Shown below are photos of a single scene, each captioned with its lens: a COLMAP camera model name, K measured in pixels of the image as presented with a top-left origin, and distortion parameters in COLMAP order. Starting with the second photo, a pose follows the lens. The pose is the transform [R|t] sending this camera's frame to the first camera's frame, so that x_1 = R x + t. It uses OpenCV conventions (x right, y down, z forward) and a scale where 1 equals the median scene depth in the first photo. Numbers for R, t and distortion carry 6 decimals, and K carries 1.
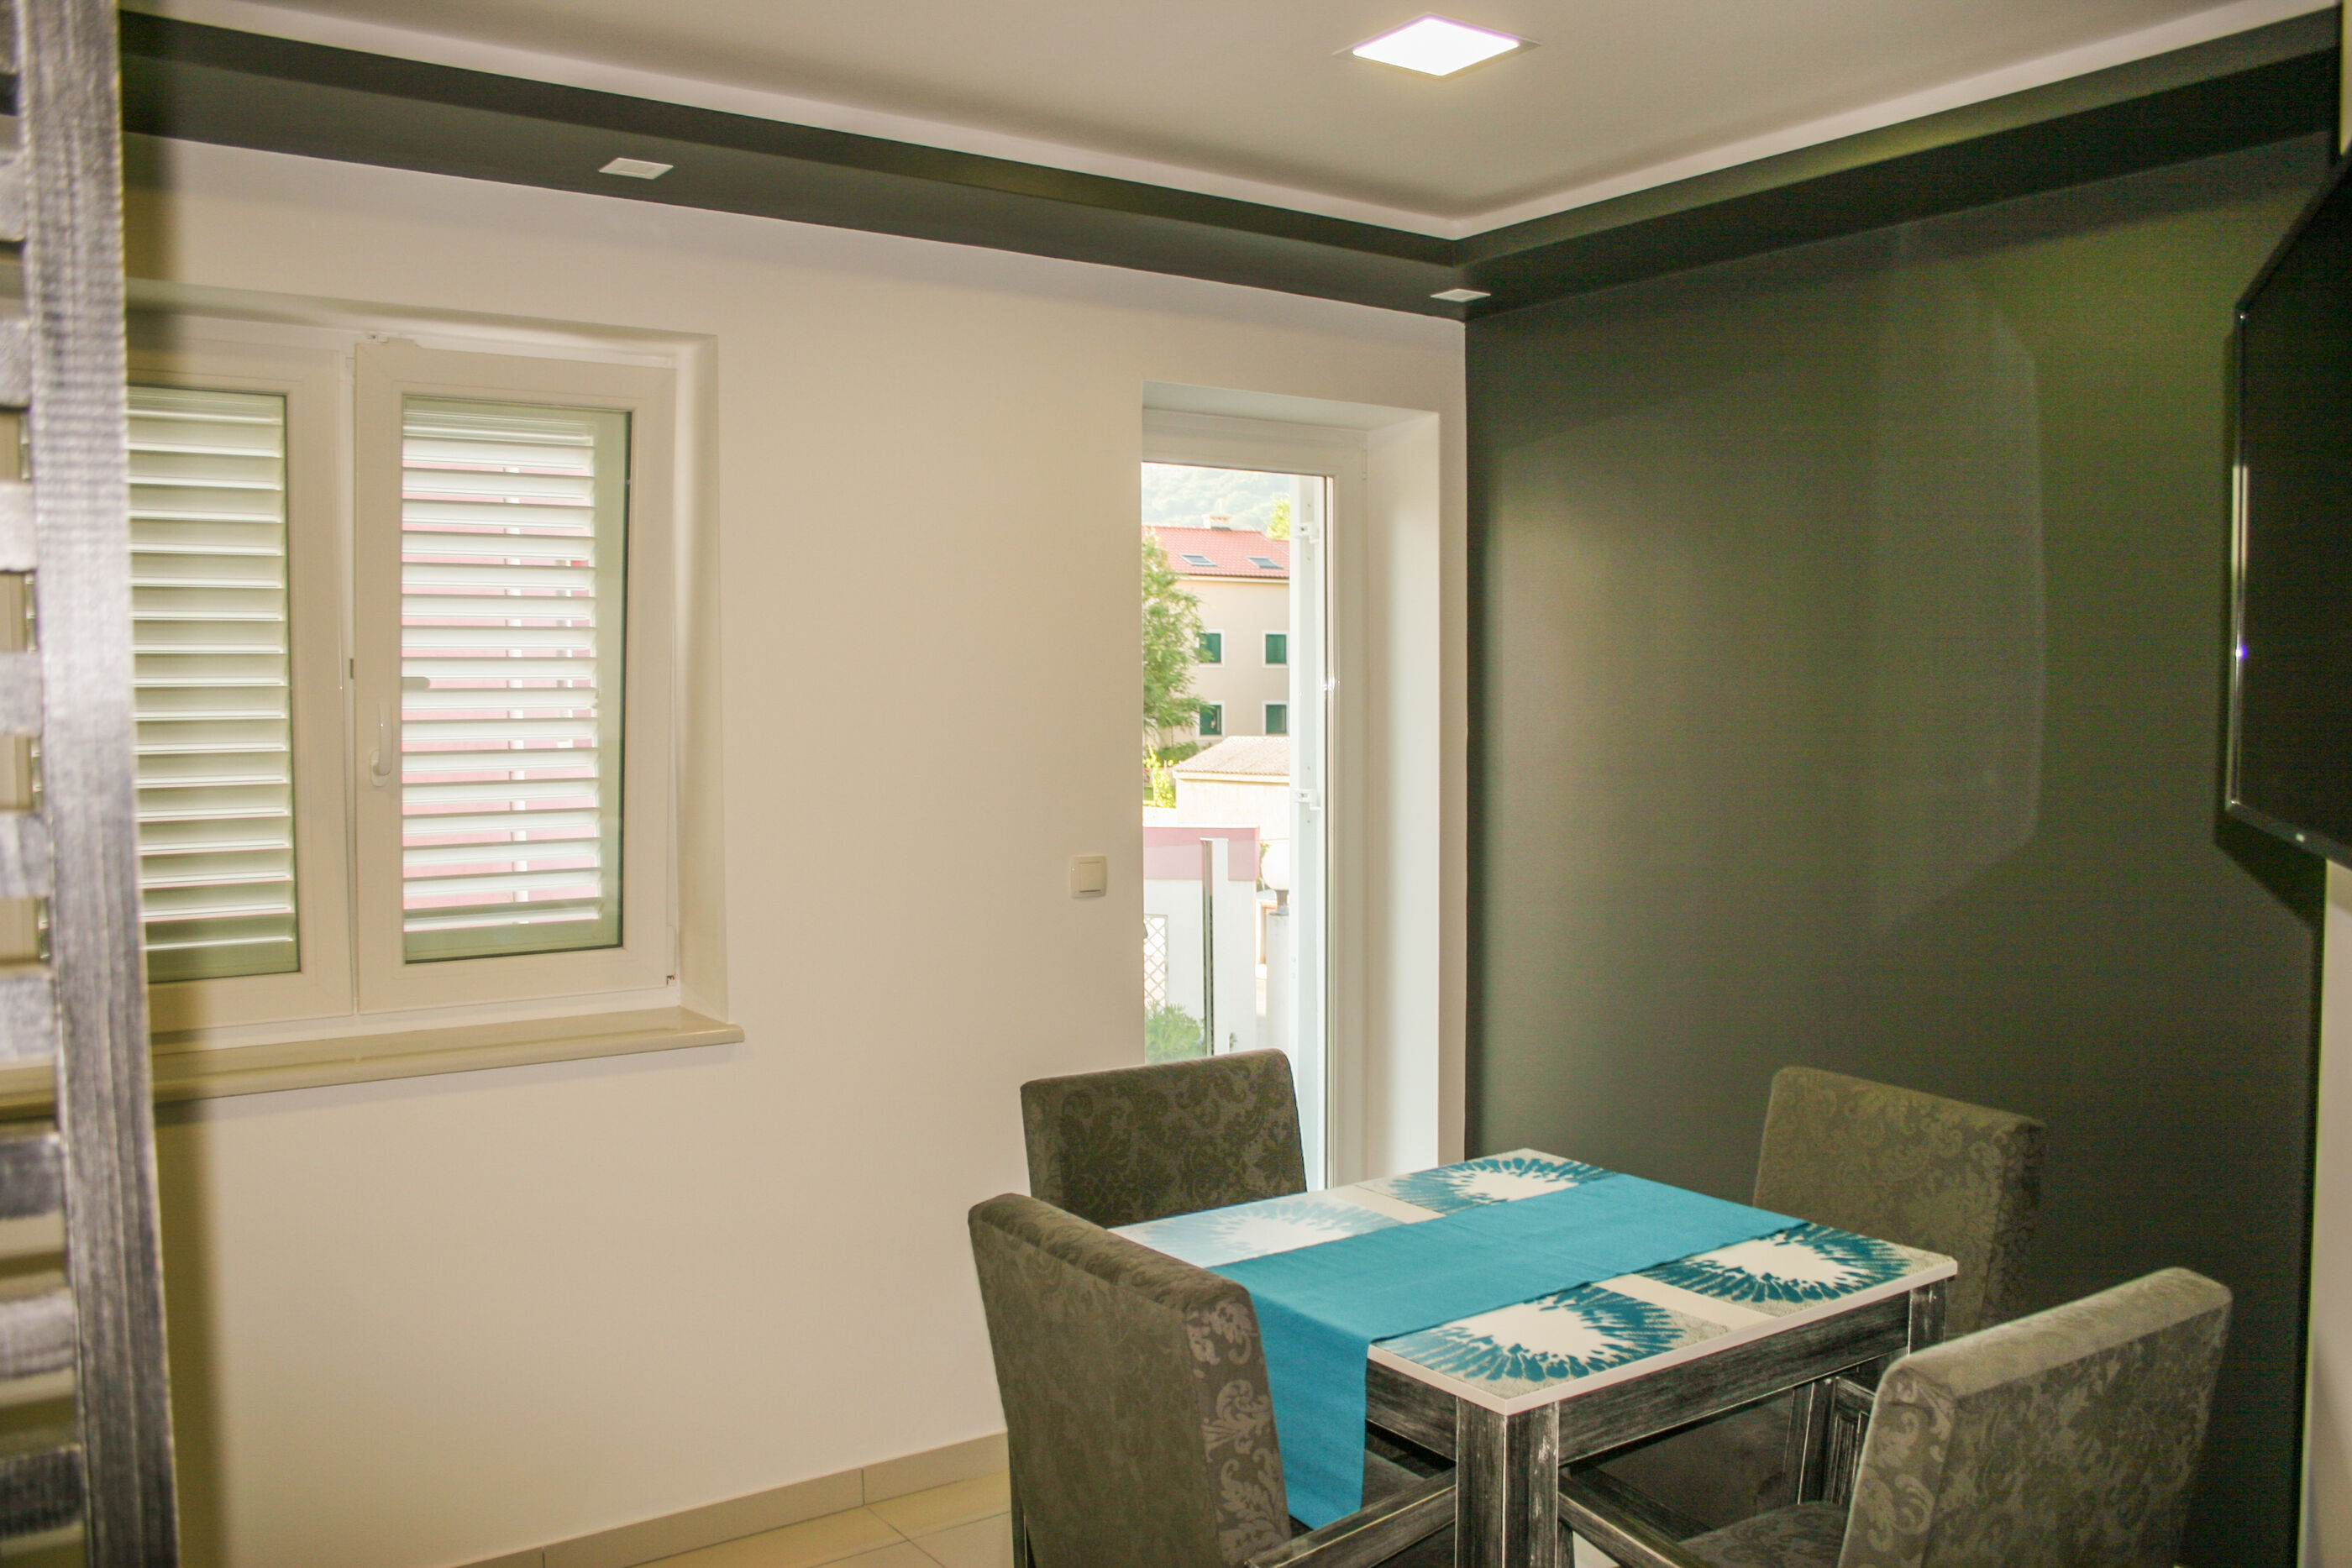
lens RADIAL K [[1939.1, 0, 1177.2], [0, 1939.1, 792.0], [0, 0, 1]] dist [-0.129853, 0.023538]
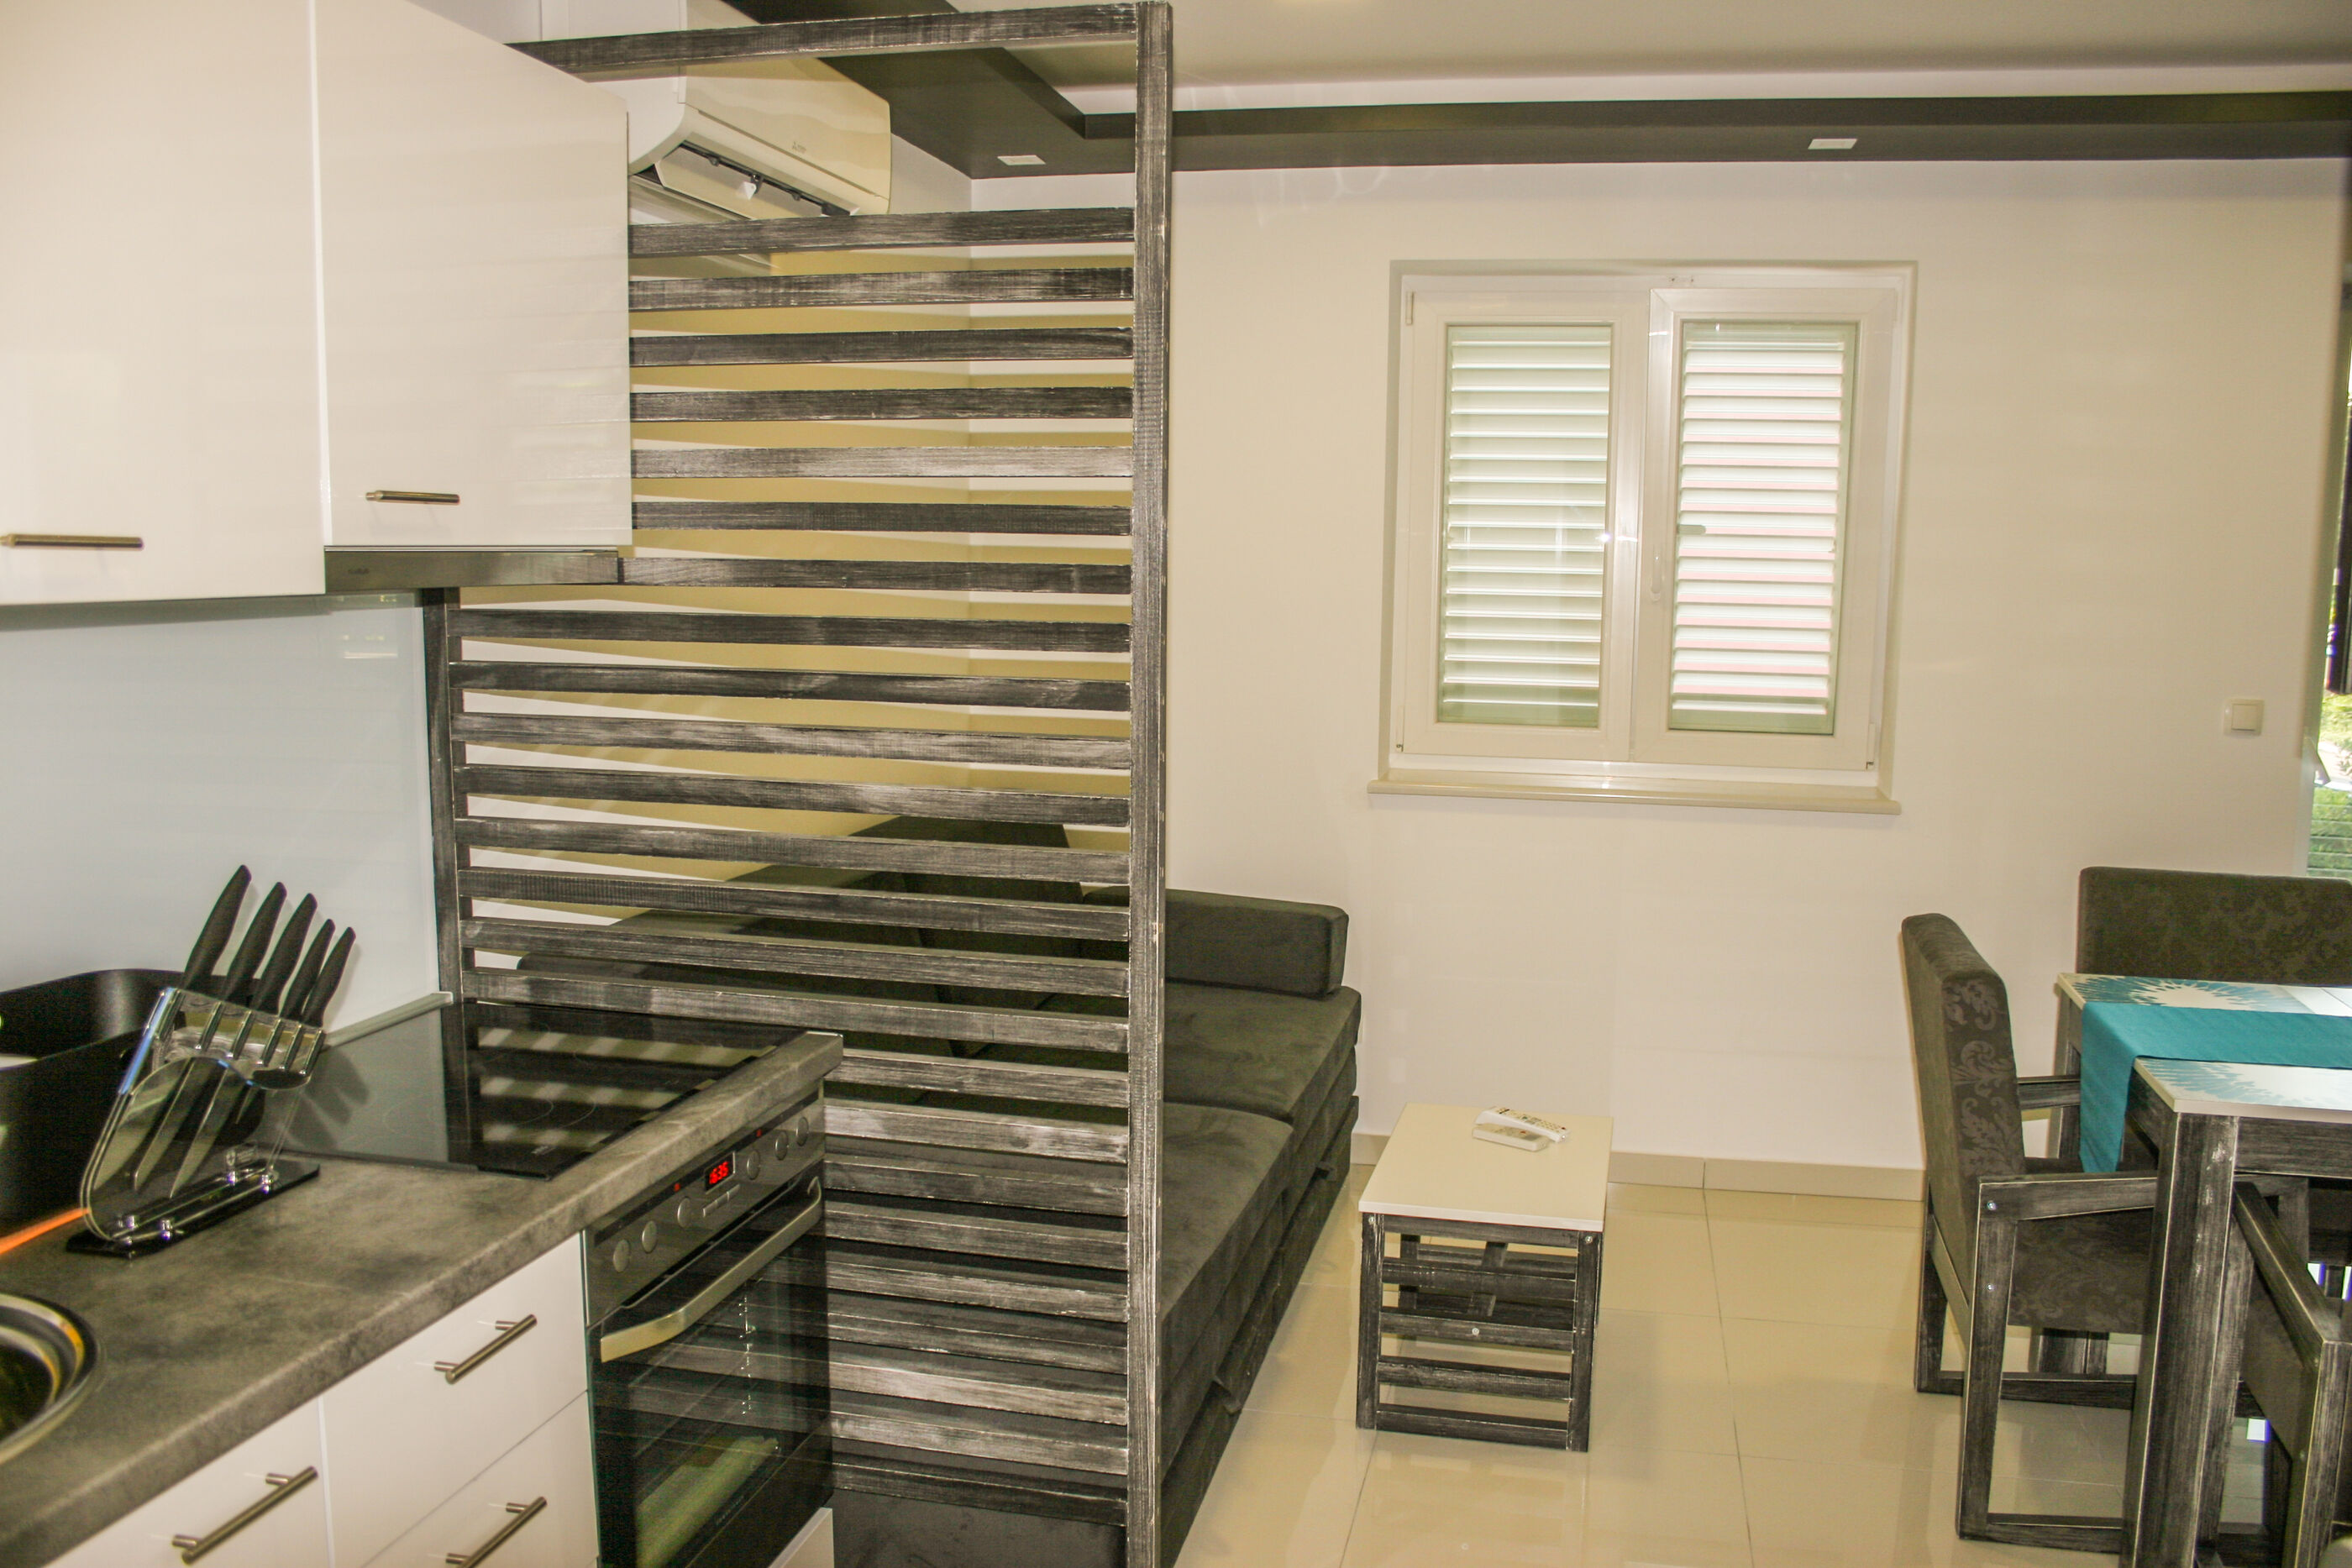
lens RADIAL K [[1939.1, 0, 1173.4], [0, 1939.1, 801.1], [0, 0, 1]] dist [-0.129853, 0.023538]
pose [[0.658398, 0.110574, -0.744503, 0.436379], [-0.052812, 0.993499, 0.100851, 0.019424], [0.750815, -0.027081, 0.659958, -0.224828]]
